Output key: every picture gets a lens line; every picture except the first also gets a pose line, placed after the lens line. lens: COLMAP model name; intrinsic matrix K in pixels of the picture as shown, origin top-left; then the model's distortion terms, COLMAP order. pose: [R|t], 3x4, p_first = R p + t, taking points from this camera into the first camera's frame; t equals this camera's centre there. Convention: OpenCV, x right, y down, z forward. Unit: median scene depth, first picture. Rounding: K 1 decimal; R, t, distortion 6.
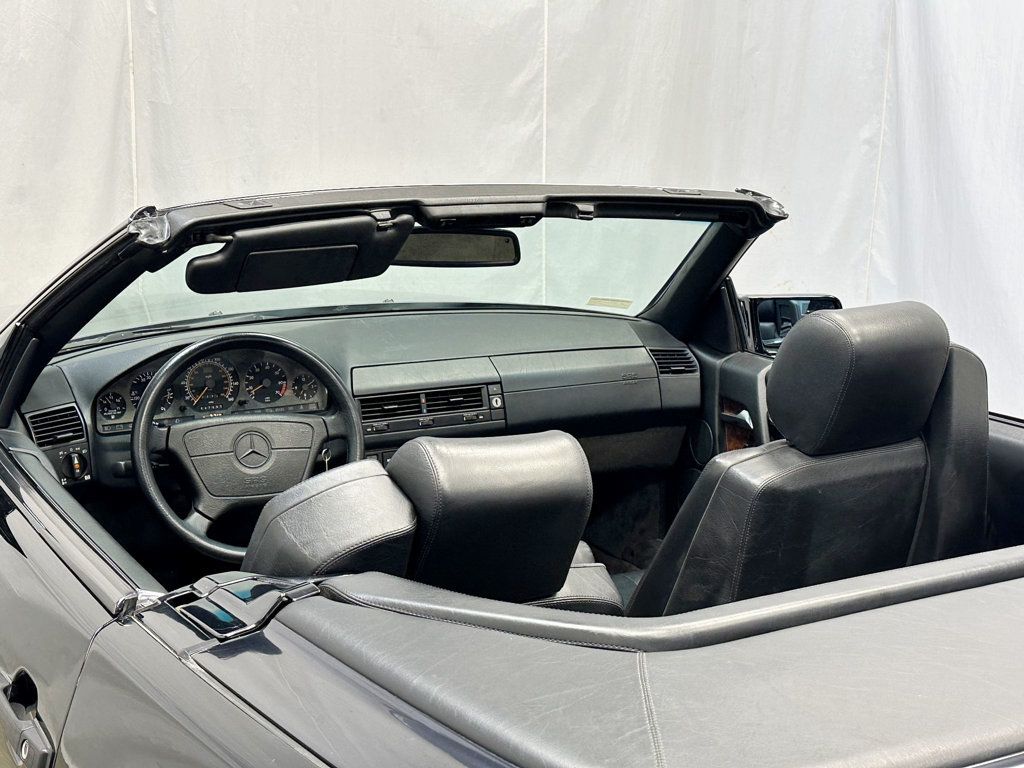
lens RADIAL K [[1411.2, 0, 529.8], [0, 1411.2, 385.1], [0, 0, 1]] dist [0.117146, -0.045539]
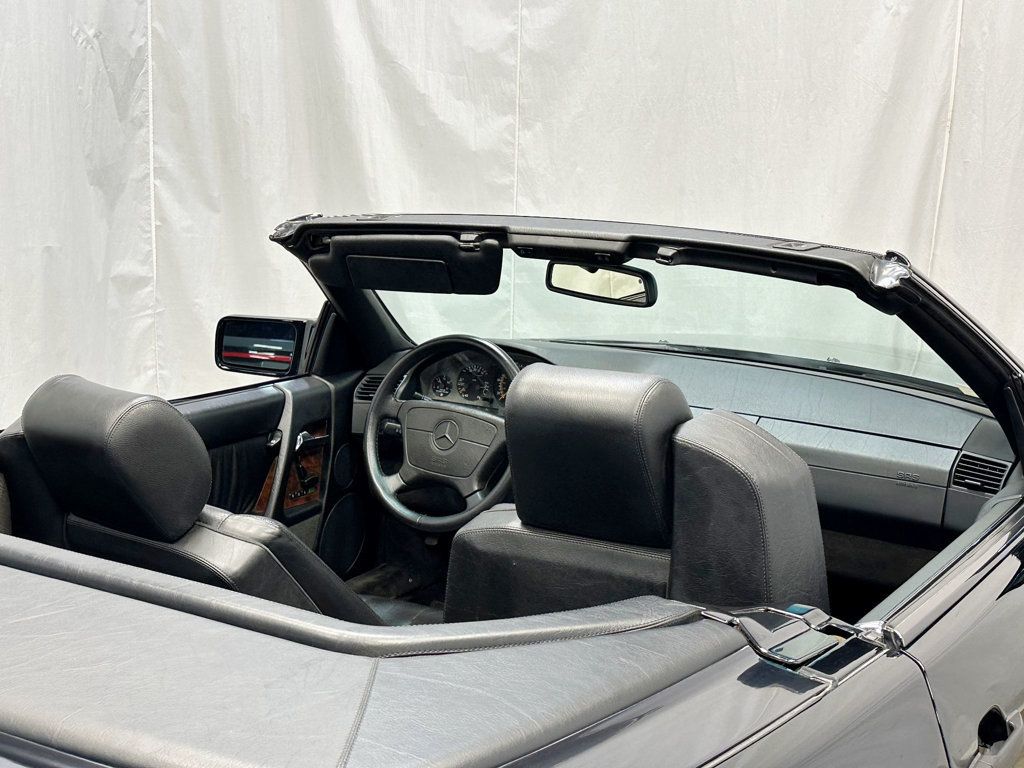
lens RADIAL K [[1411.2, 0, 529.8], [0, 1411.2, 385.1], [0, 0, 1]] dist [0.117146, -0.045539]
pose [[0.478397, 0.153597, -0.864606, 0.774291], [-0.203477, 0.977177, 0.061009, -0.073241], [0.854244, 0.146741, 0.498732, 0.440617]]
